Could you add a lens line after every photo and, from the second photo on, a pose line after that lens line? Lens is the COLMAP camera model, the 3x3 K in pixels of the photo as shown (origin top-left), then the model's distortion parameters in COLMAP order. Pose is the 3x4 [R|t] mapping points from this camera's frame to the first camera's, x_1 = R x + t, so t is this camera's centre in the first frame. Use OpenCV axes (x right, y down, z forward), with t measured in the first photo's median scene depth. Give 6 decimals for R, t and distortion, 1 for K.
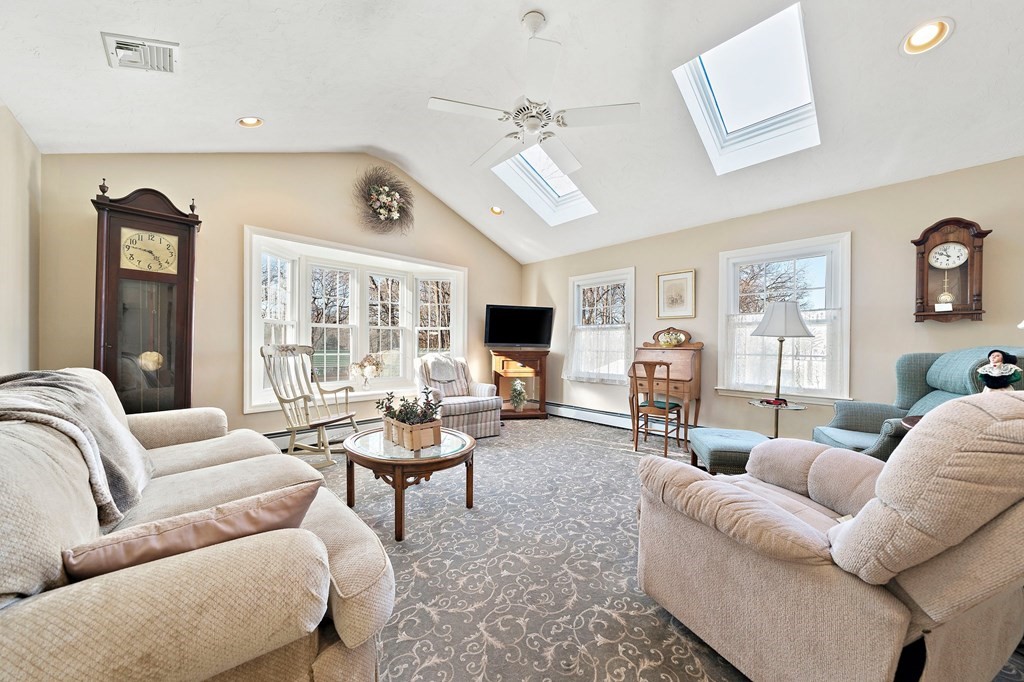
lens RADIAL K [[357.6, 0, 508.6], [0, 357.6, 346.3], [0, 0, 1]] dist [-0.007246, 0.000615]
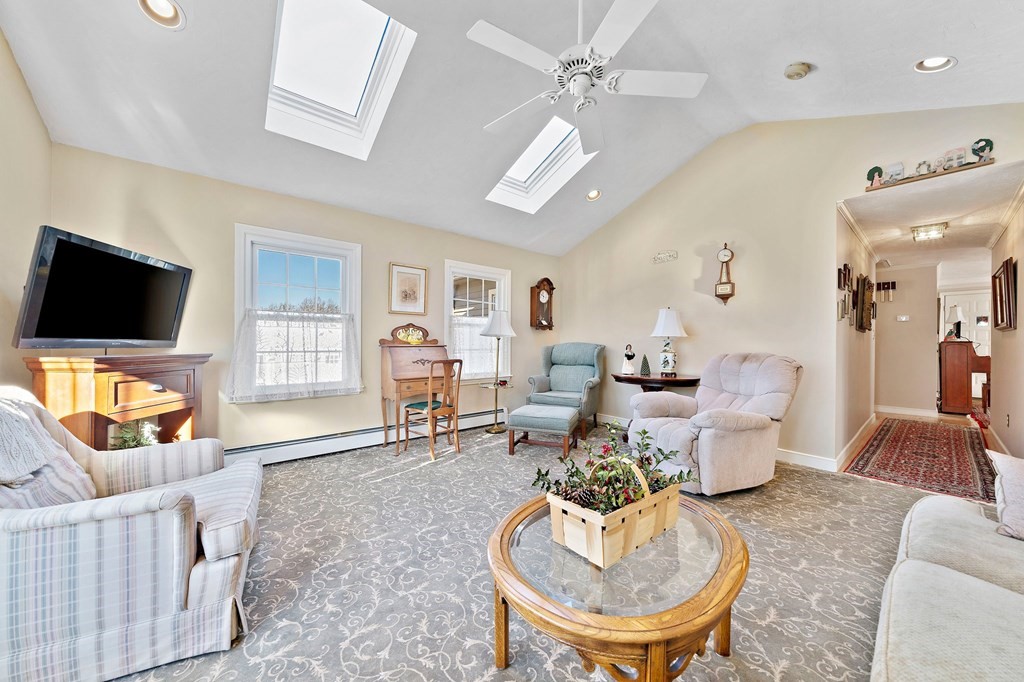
lens RADIAL K [[357.6, 0, 515.1], [0, 357.6, 342.7], [0, 0, 1]] dist [-0.007246, 0.000615]
pose [[0.048970, -0.005026, 0.998788, -0.472035], [0.002108, 0.999986, 0.004929, -0.006317], [-0.998798, 0.001865, 0.048980, 0.663578]]
